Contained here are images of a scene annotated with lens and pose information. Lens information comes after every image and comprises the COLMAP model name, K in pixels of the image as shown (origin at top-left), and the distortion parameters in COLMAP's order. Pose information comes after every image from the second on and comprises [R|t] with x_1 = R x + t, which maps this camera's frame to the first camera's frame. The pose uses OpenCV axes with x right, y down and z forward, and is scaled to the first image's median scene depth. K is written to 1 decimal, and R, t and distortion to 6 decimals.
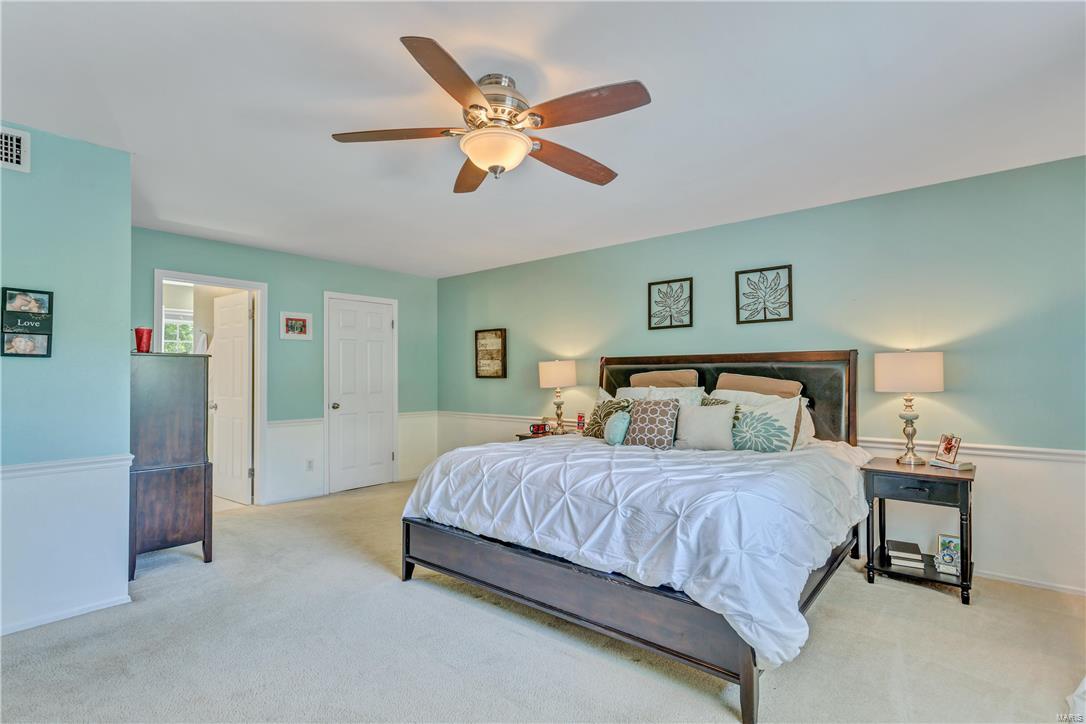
lens RADIAL K [[550.0, 0, 541.3], [0, 550.0, 338.8], [0, 0, 1]] dist [0.101275, 0.000013]
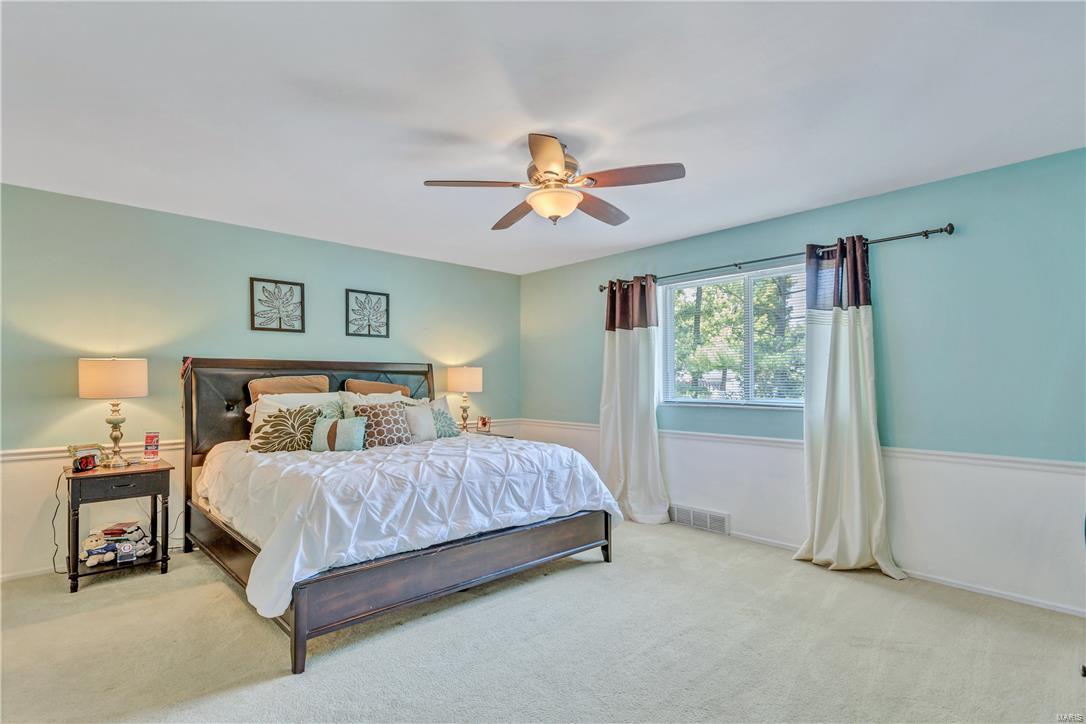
lens RADIAL K [[529.7, 0, 538.4], [0, 529.7, 373.4], [0, 0, 1]] dist [0.000072, 0.000002]
pose [[0.112812, 0.017095, 0.993469, -0.646632], [-0.065329, 0.997816, -0.009751, 0.034042], [-0.991466, -0.063802, 0.113682, 0.470176]]
